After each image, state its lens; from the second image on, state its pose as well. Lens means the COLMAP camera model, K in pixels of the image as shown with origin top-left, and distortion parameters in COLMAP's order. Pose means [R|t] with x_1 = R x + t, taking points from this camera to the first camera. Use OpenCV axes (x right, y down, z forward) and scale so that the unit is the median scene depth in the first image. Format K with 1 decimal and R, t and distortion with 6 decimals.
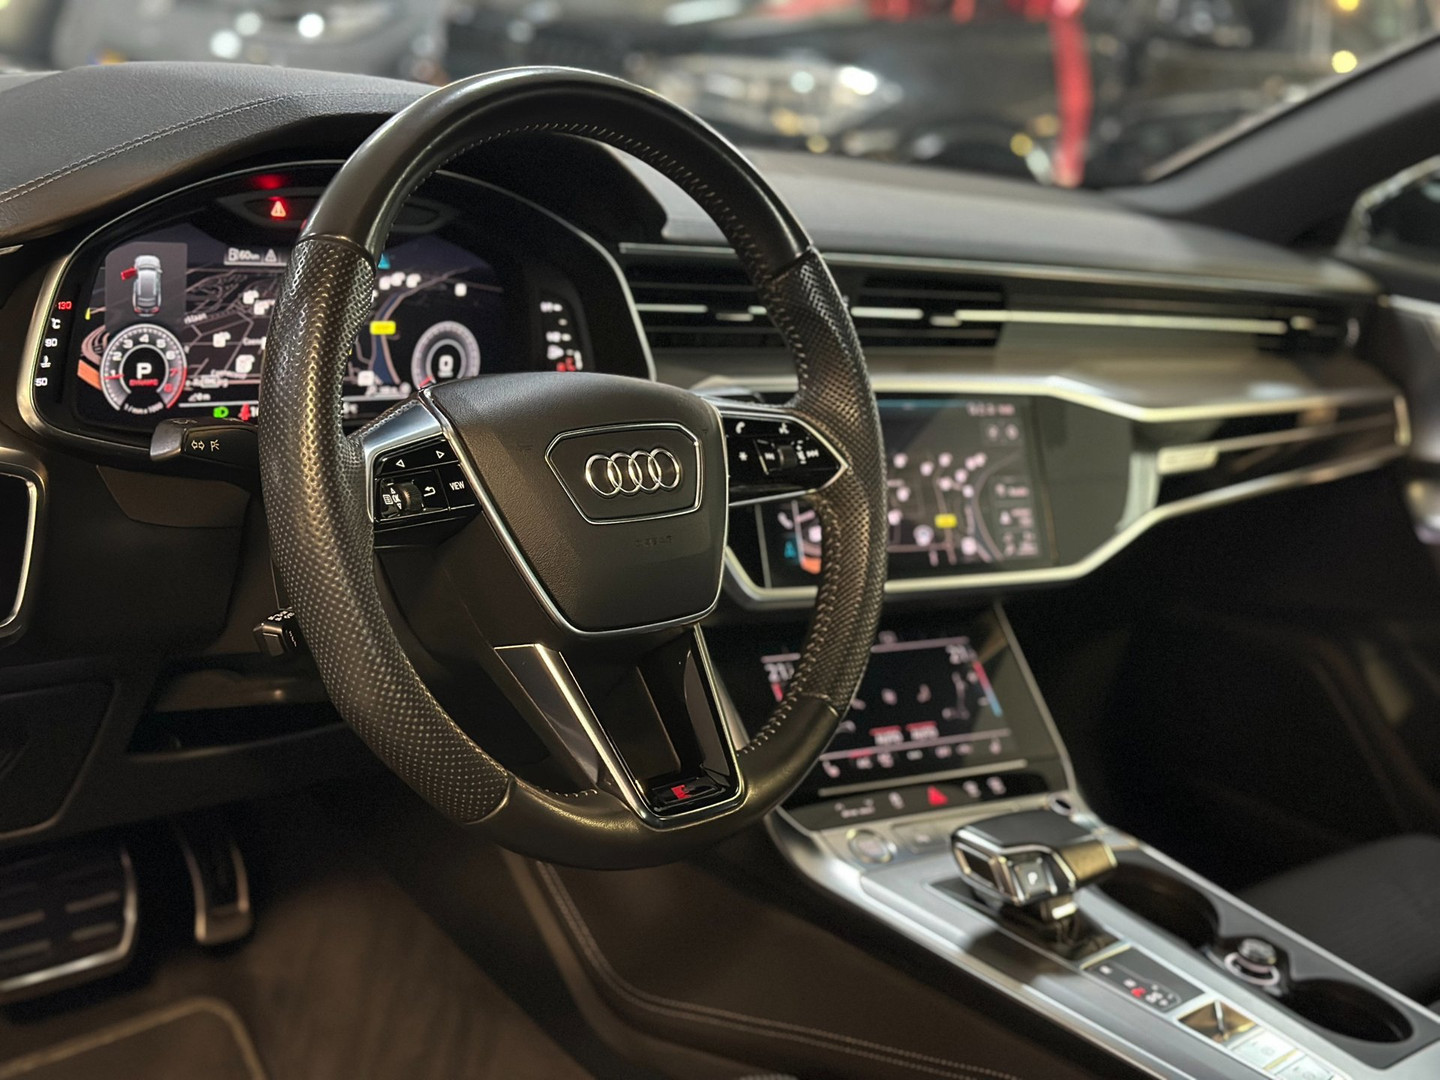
lens RADIAL K [[2032.9, 0, 720.0], [0, 2032.9, 540.0], [0, 0, 1]] dist [0.164407, -0.002532]
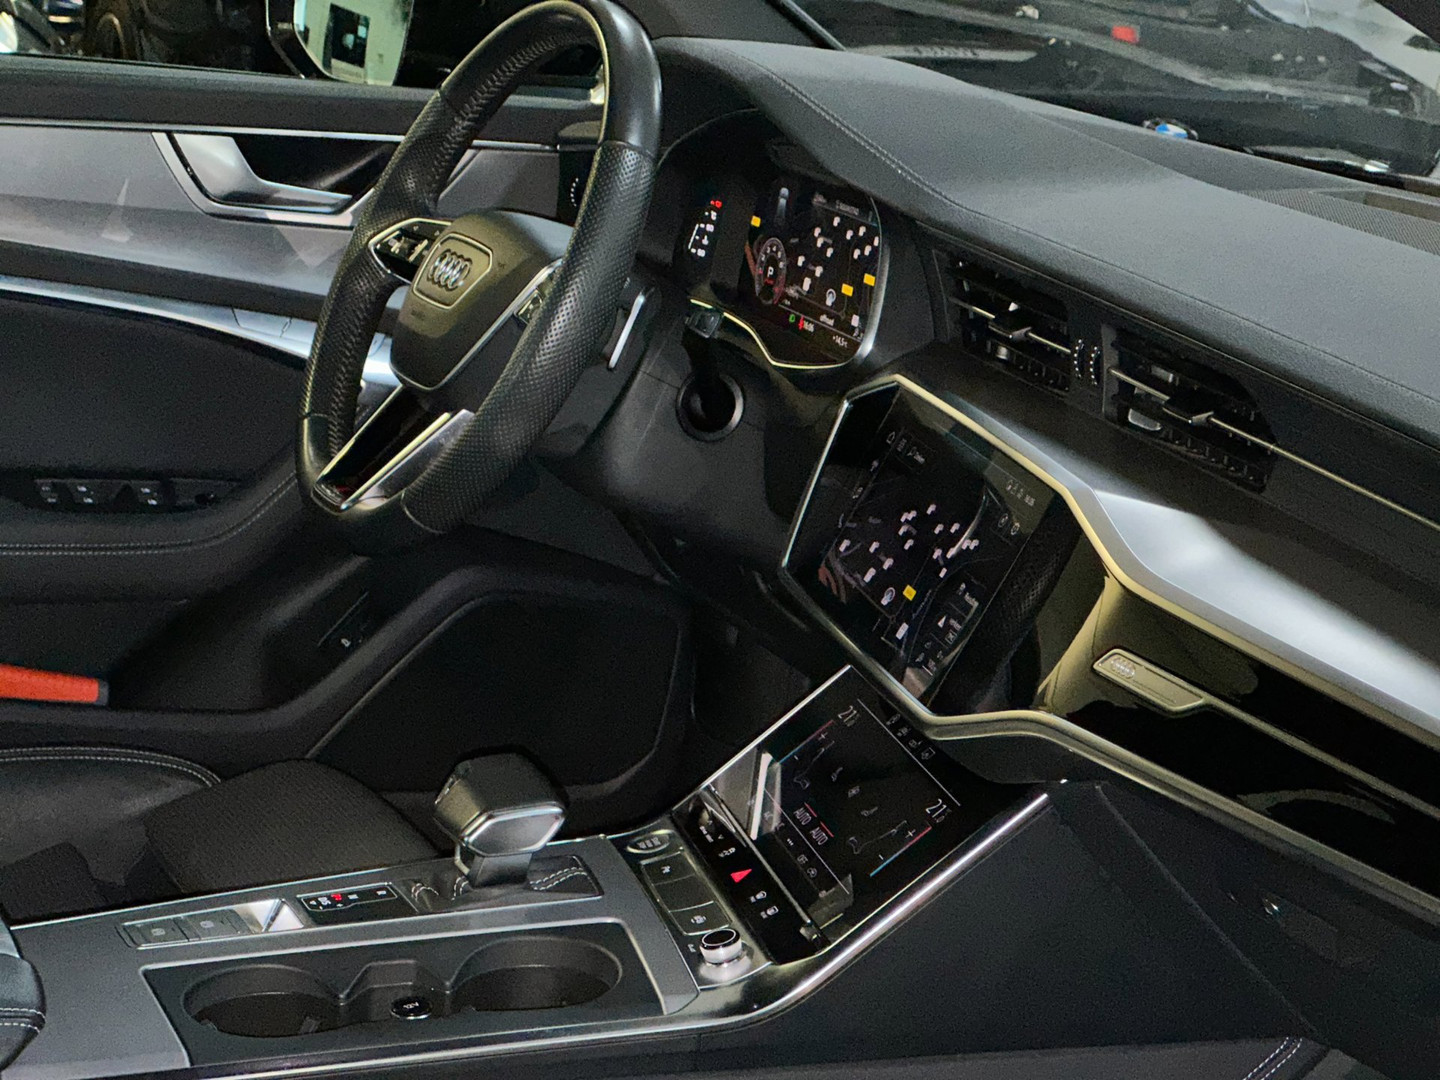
lens RADIAL K [[3174.6, 0, 760.3], [0, 3174.6, 536.8], [0, 0, 1]] dist [-0.414490, 10.262620]
pose [[-0.361576, 0.028371, -0.931911, 1.470603], [-0.381705, 0.907426, 0.175725, -0.256623], [0.850626, 0.419253, -0.317274, 1.551121]]
